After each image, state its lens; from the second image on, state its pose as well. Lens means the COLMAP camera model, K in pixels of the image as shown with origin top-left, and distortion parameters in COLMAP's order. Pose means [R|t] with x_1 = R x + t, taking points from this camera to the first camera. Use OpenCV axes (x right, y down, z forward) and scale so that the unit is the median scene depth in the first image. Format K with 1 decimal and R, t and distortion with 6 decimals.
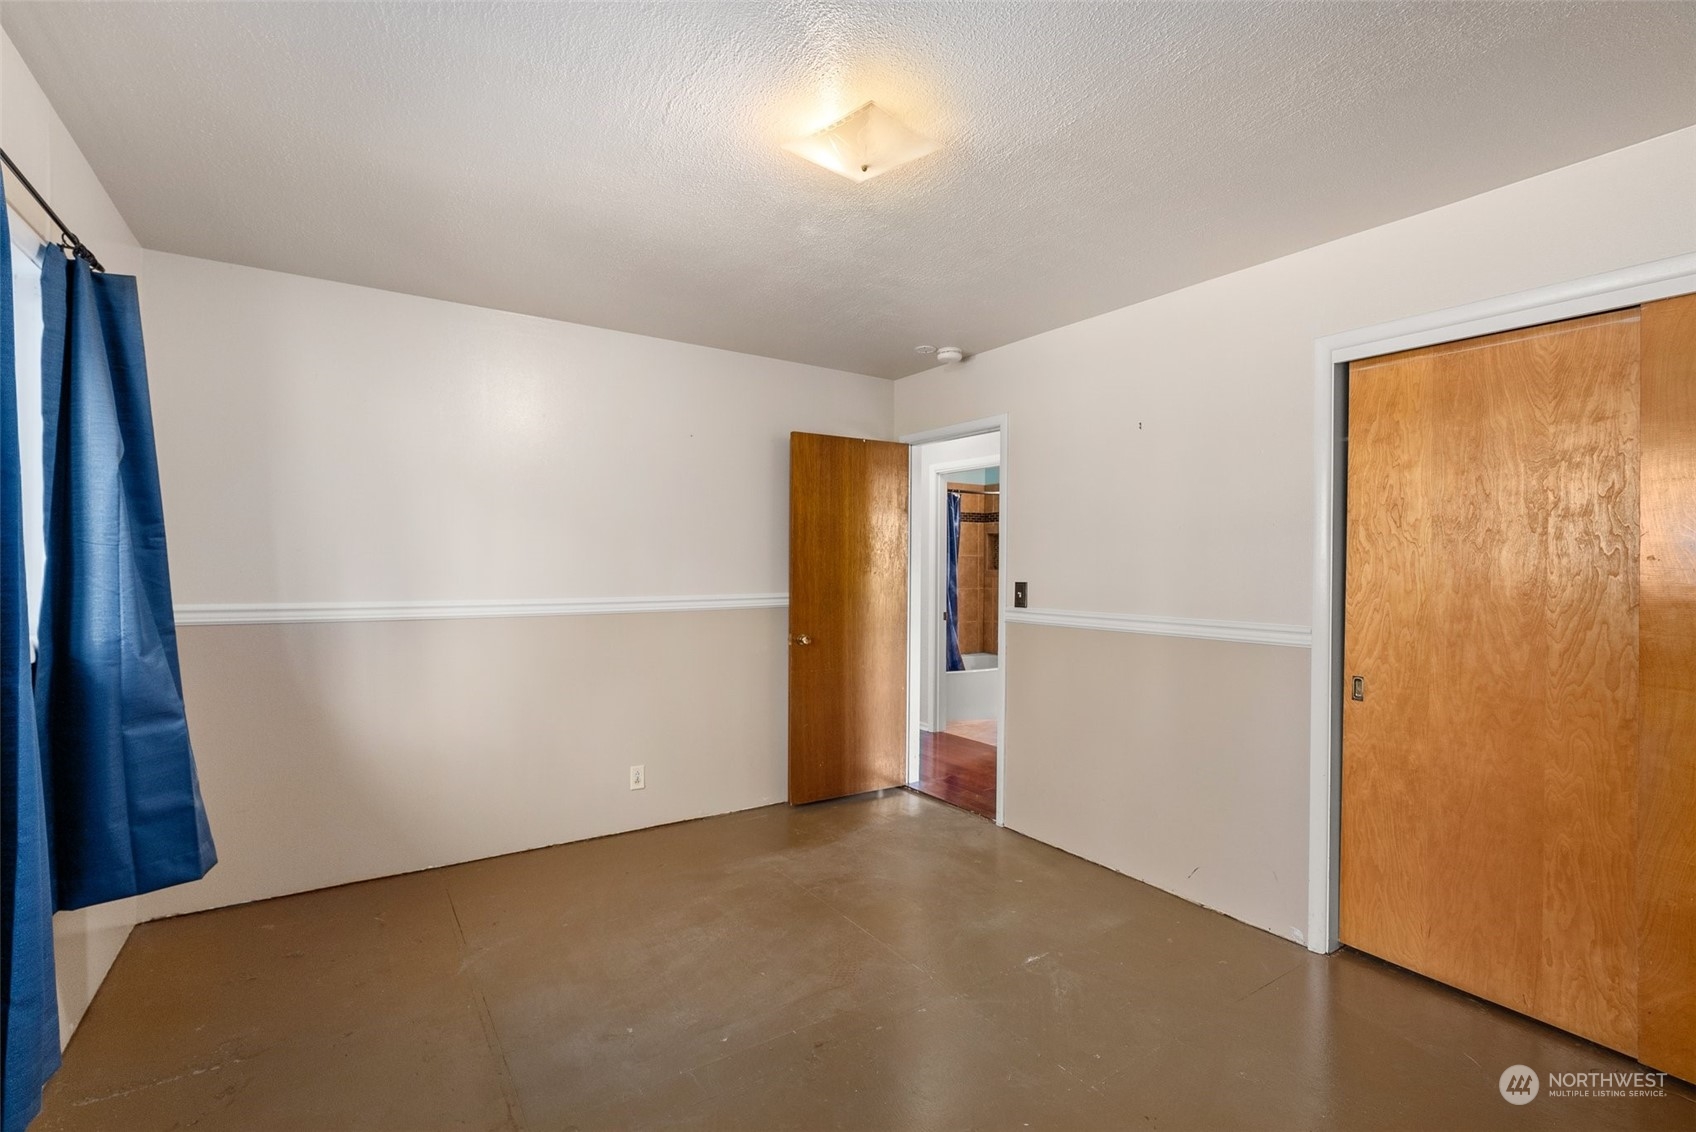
lens RADIAL K [[766.4, 0, 848.2], [0, 766.4, 569.3], [0, 0, 1]] dist [0.000988, 0.000142]
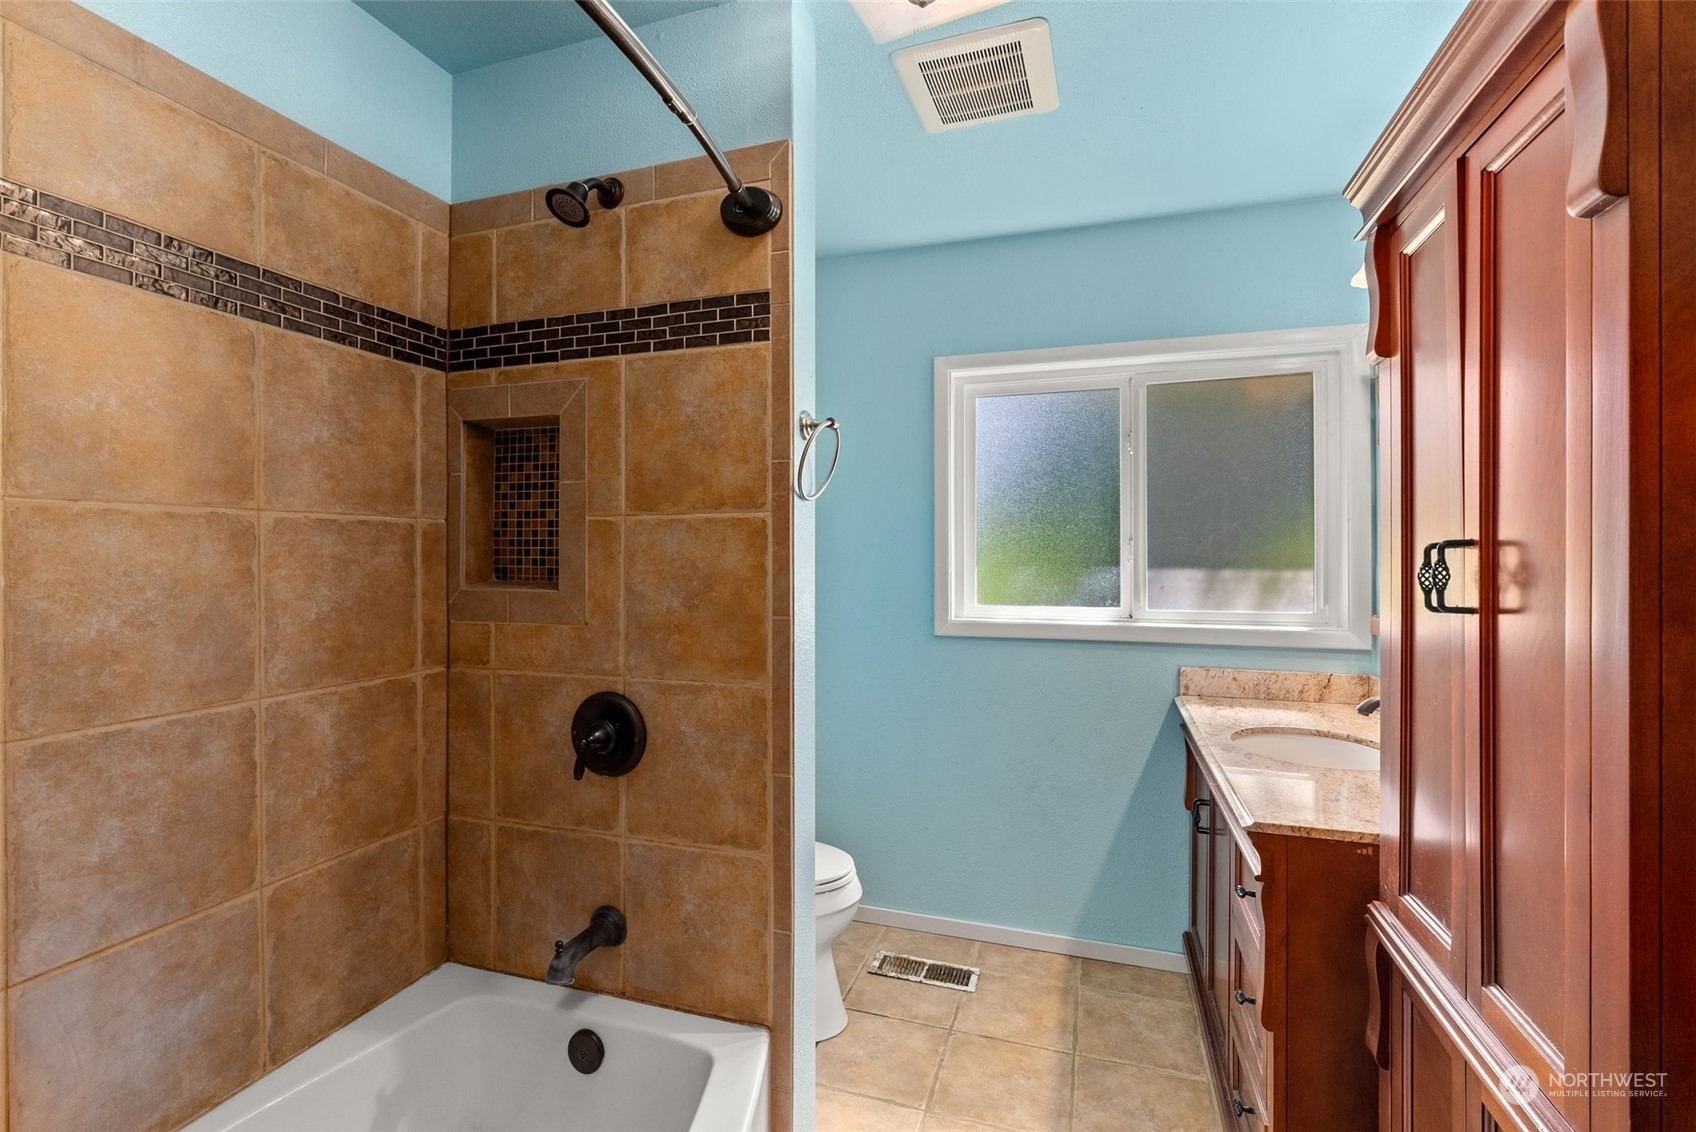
lens RADIAL K [[766.4, 0, 844.8], [0, 766.4, 561.4], [0, 0, 1]] dist [0.000988, 0.000142]
pose [[0.785362, -0.003076, 0.619030, 0.131206], [0.008045, 0.999954, -0.005237, -0.004406], [-0.618985, 0.009093, 0.785350, 0.759678]]
